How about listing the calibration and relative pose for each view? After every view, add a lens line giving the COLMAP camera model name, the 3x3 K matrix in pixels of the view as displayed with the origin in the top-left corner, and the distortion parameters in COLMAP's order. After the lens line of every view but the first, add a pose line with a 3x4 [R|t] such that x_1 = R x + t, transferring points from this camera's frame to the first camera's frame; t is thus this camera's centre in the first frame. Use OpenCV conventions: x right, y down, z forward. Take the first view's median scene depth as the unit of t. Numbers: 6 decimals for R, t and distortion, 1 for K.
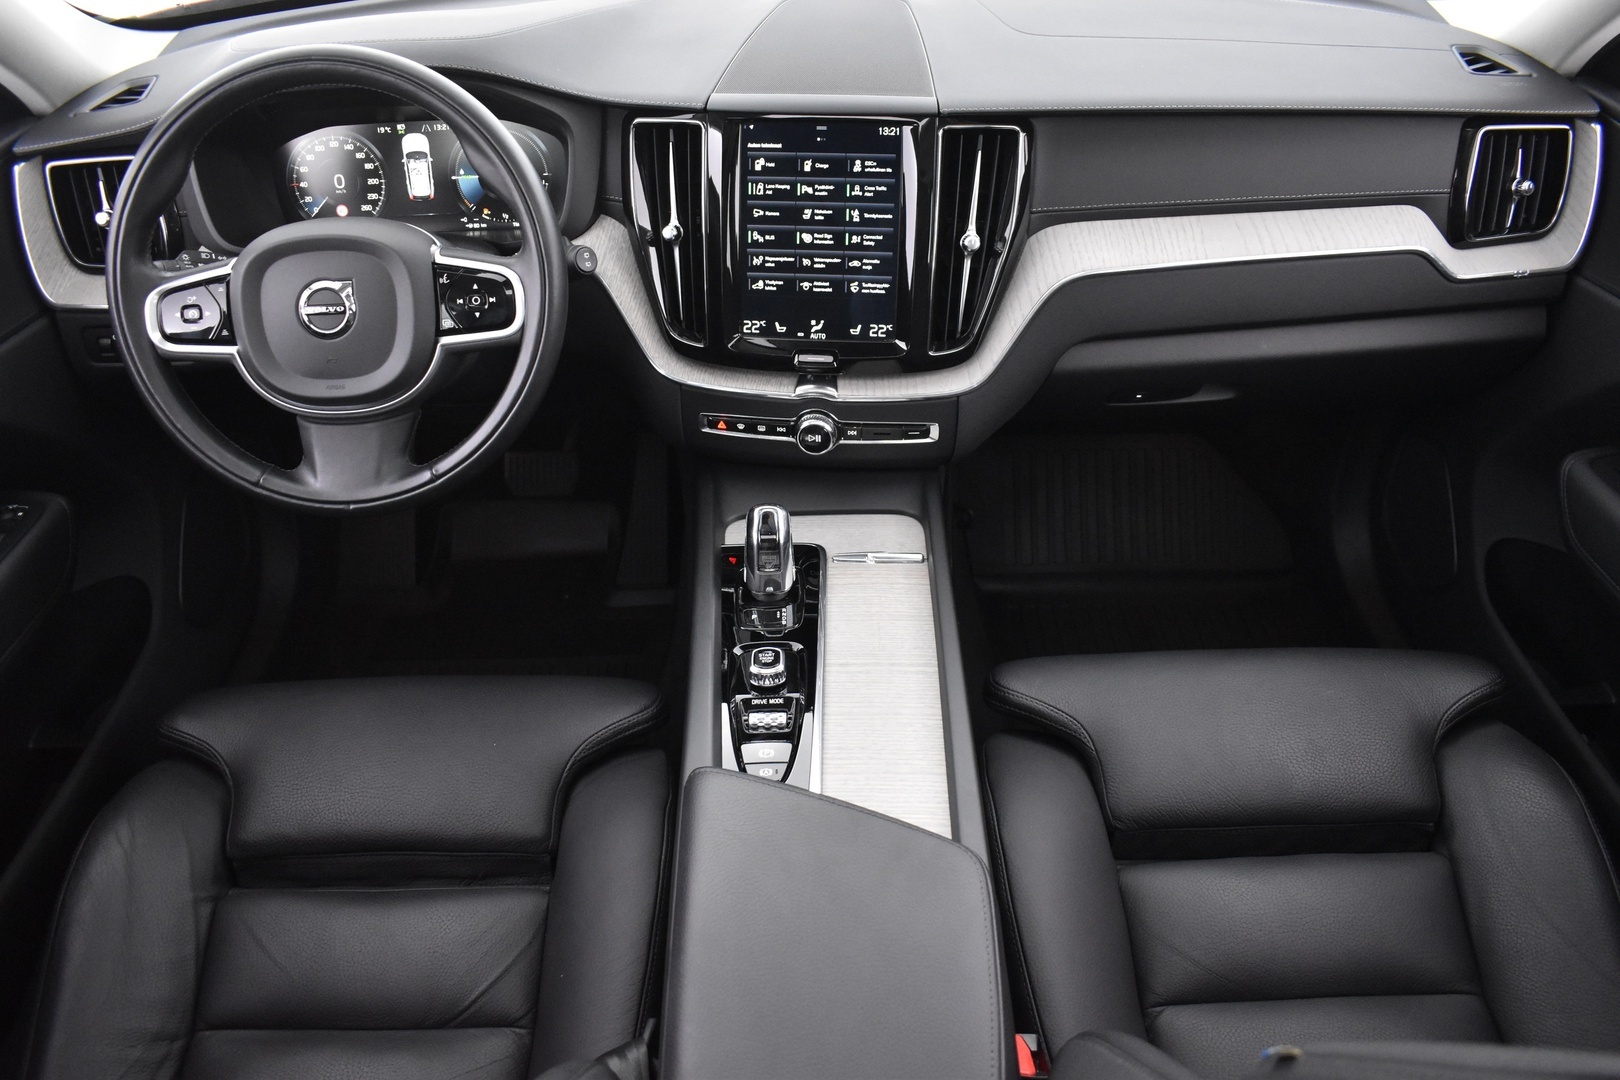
lens RADIAL K [[1262.5, 0, 810.0], [0, 1262.5, 540.0], [0, 0, 1]] dist [-0.094077, -0.003112]
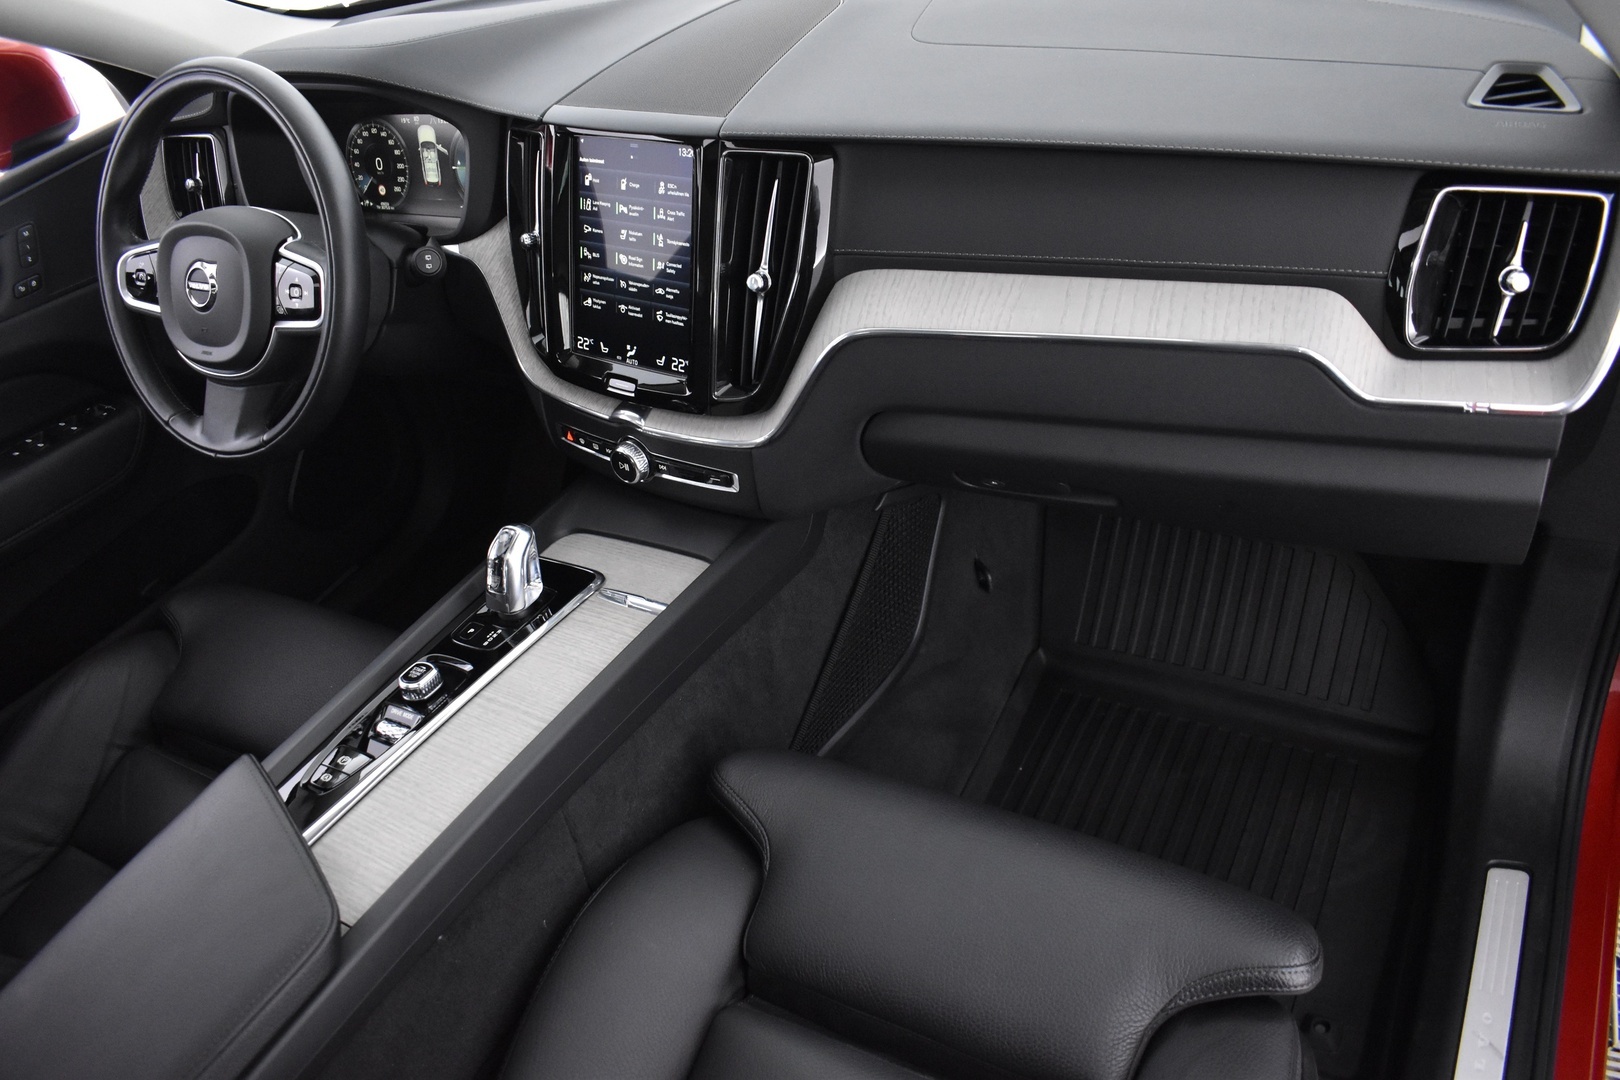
lens RADIAL K [[1262.5, 0, 810.0], [0, 1262.5, 540.0], [0, 0, 1]] dist [-0.094077, -0.003112]
pose [[0.857678, 0.203745, -0.472097, 0.614272], [-0.186278, 0.978896, 0.084047, -0.137863], [0.479258, 0.015856, 0.877531, 0.232900]]
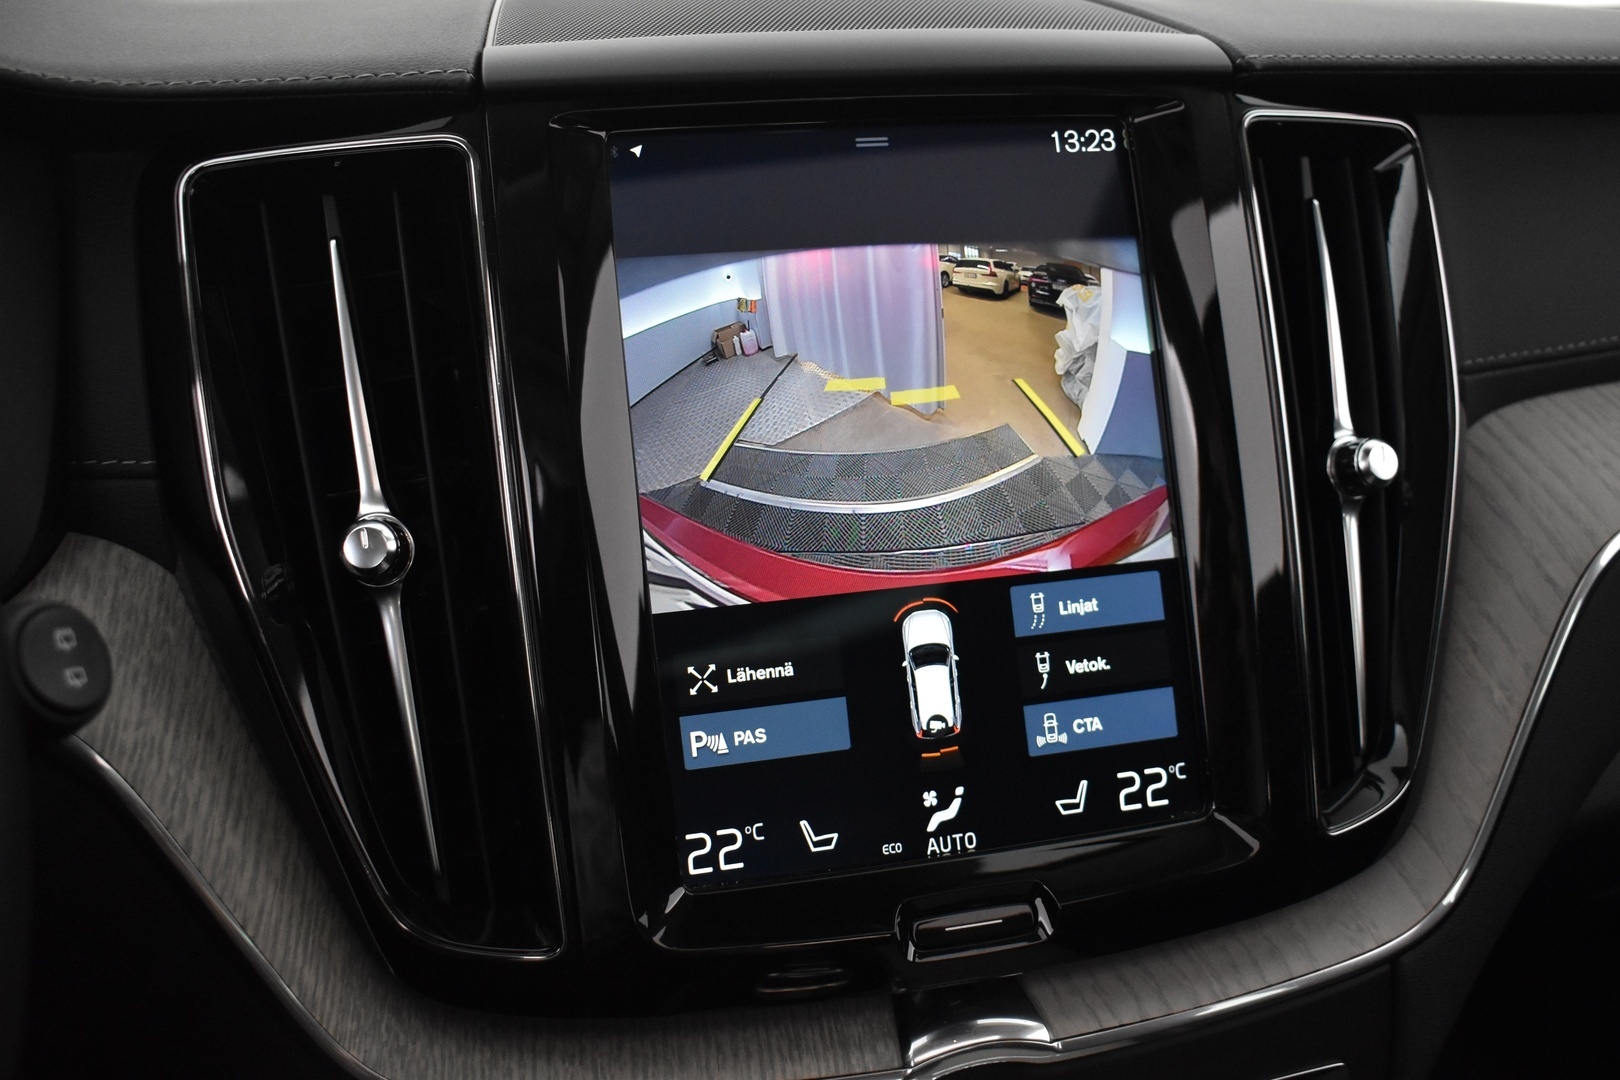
lens RADIAL K [[1692.3, 0, 810.0], [0, 1692.3, 540.0], [0, 0, 1]] dist [-0.071926, 0.009890]
pose [[0.930237, -0.104610, 0.351732, -0.151733], [0.221046, 0.924835, -0.309547, -0.117566], [-0.292913, 0.365701, 0.883439, 0.666064]]
